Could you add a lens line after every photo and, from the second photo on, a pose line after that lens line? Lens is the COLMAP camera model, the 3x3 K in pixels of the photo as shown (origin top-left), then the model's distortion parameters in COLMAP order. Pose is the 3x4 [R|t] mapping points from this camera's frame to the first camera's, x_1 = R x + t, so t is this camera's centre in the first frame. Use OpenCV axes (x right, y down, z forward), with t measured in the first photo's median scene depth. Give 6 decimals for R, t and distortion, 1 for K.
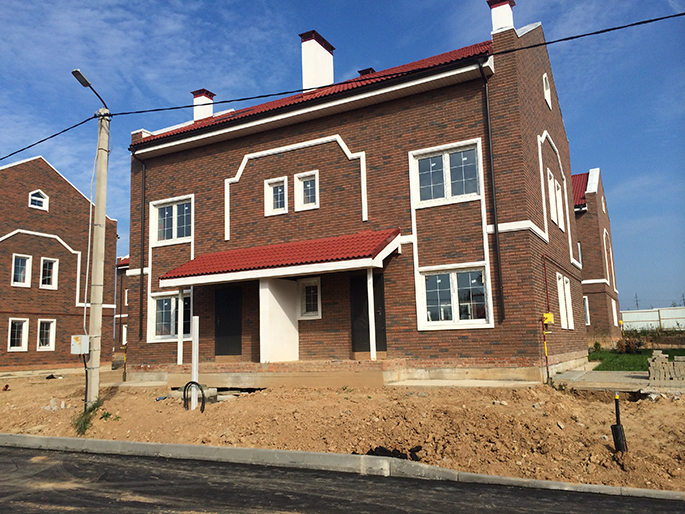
lens RADIAL K [[583.0, 0, 349.0], [0, 583.0, 251.3], [0, 0, 1]] dist [0.083052, -0.086402]
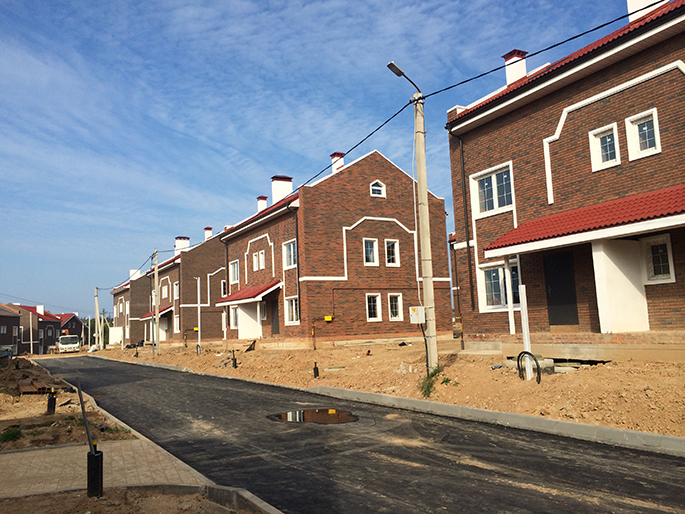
lens RADIAL K [[583.0, 0, 343.9], [0, 583.0, 253.0], [0, 0, 1]] dist [0.083052, -0.086402]
pose [[0.842606, -0.075350, -0.533234, 0.009114], [0.103296, 0.994391, 0.022711, 0.004087], [0.528532, -0.074217, 0.845663, 0.019372]]
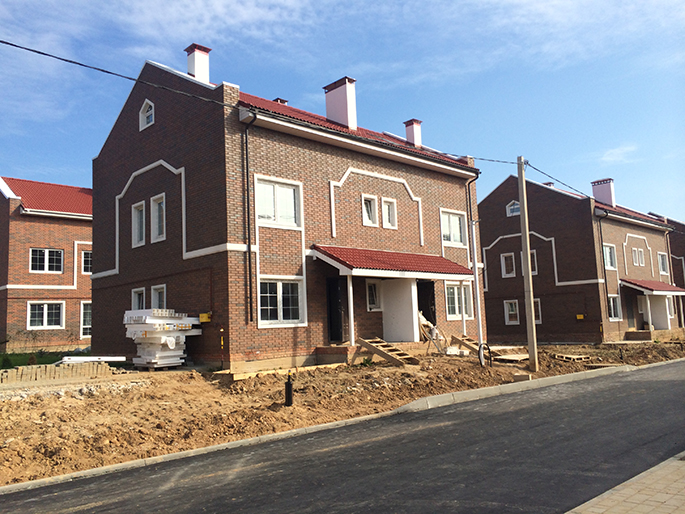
lens RADIAL K [[583.0, 0, 341.8], [0, 583.0, 260.9], [0, 0, 1]] dist [0.083052, -0.086402]
pose [[0.308833, 0.136638, 0.941251, -1.443524], [-0.101055, 0.988739, -0.110374, 0.172021], [-0.945733, -0.061031, 0.319163, 0.737759]]
